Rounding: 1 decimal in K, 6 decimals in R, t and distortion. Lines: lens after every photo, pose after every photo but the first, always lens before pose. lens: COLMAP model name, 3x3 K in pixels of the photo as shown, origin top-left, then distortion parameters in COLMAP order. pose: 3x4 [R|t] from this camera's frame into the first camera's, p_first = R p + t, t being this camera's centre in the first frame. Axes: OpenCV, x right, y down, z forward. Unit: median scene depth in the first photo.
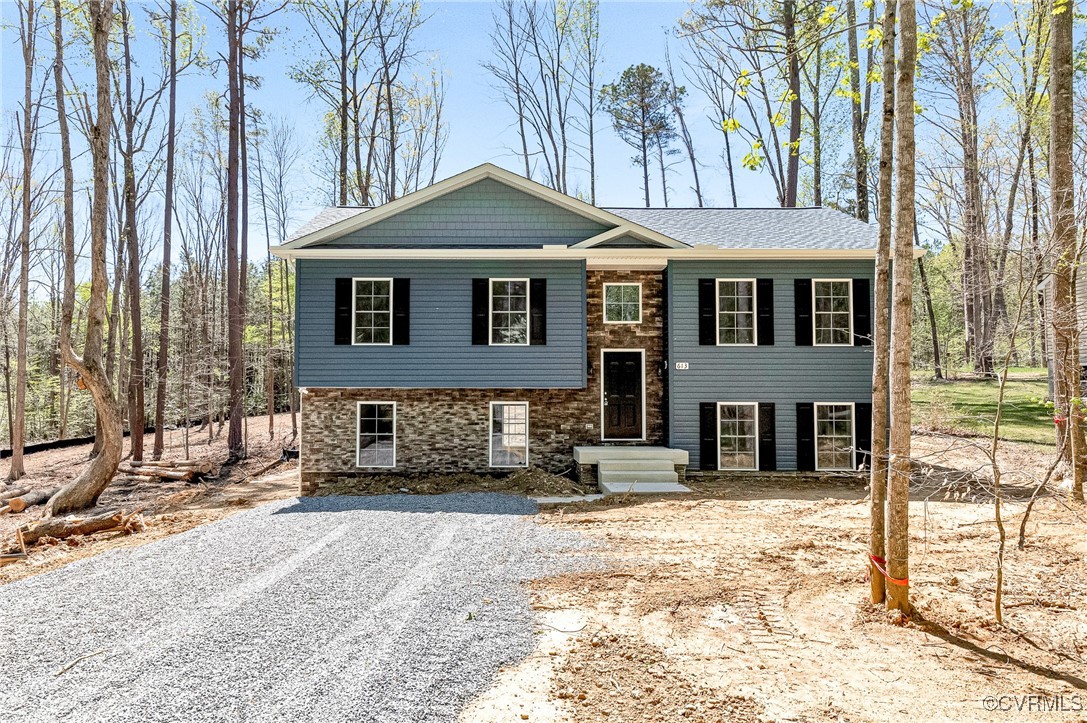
lens RADIAL K [[505.6, 0, 532.9], [0, 505.6, 360.8], [0, 0, 1]] dist [0.003047, -0.000887]
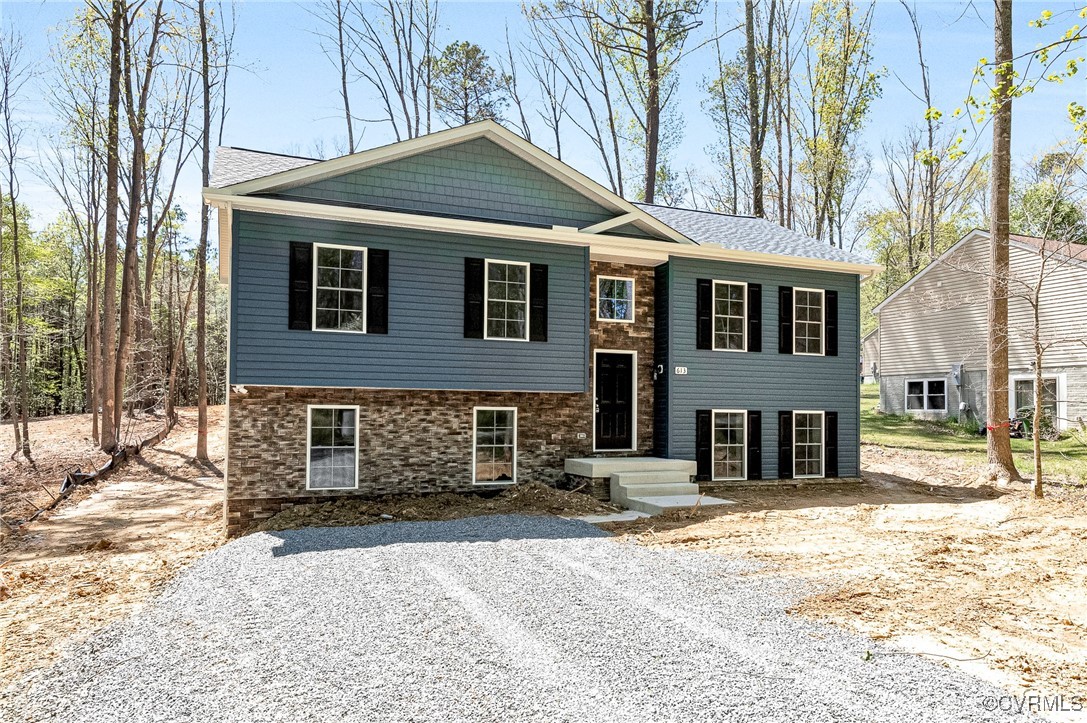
lens RADIAL K [[563.9, 0, 543.5], [0, 563.9, 376.1], [0, 0, 1]] dist [0.003306, -0.000302]
pose [[0.956714, 0.024899, 0.289963, -0.251109], [-0.030085, 0.999457, 0.013443, 0.014216], [-0.289471, -0.021585, 0.956943, 0.076990]]
